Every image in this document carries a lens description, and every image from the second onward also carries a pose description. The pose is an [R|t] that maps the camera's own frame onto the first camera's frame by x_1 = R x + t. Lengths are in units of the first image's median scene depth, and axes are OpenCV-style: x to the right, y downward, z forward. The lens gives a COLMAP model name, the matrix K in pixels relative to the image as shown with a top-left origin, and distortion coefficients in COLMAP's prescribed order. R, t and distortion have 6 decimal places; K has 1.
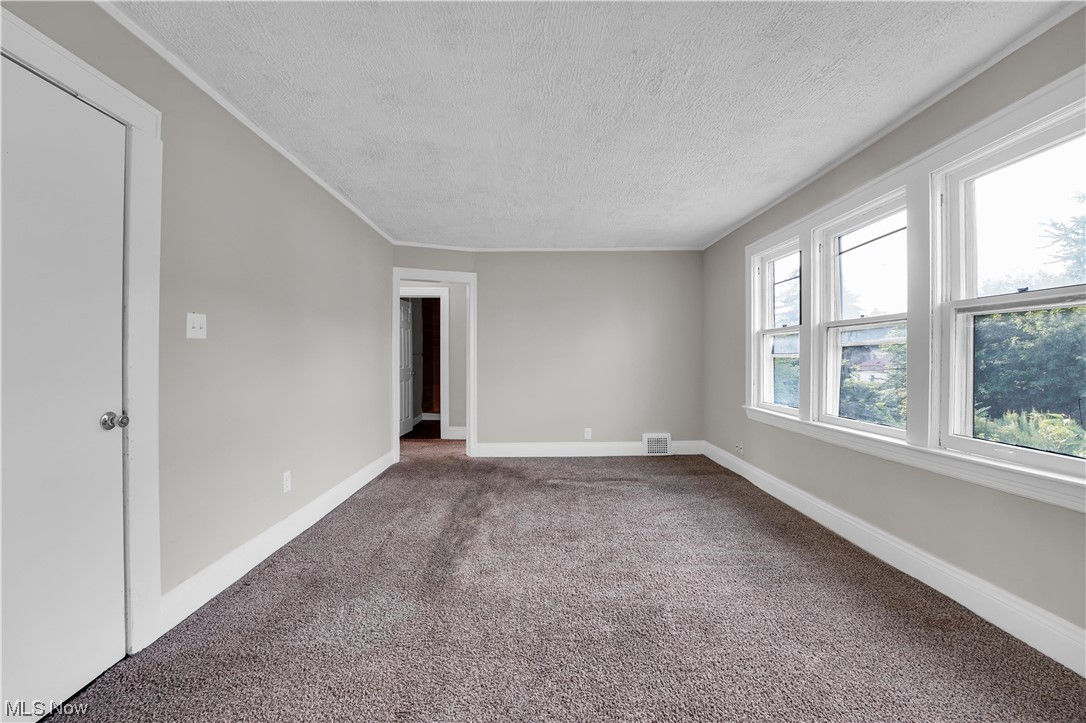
lens RADIAL K [[468.0, 0, 543.0], [0, 468.0, 361.5], [0, 0, 1]] dist [0.000337, 0.000035]
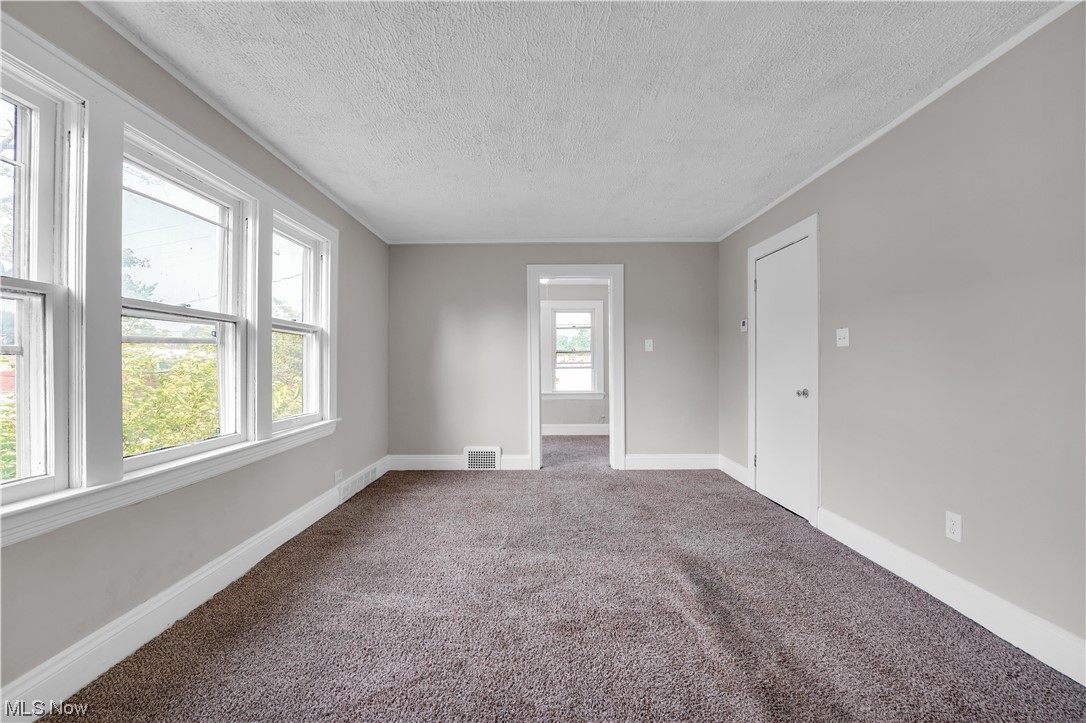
lens RADIAL K [[468.0, 0, 543.0], [0, 468.0, 361.5], [0, 0, 1]] dist [0.000337, 0.000035]
pose [[-0.999998, 0.001762, 0.000492, 0.124199], [0.001763, 0.999996, 0.002292, -0.008578], [-0.000488, 0.002293, -0.999997, 2.137101]]
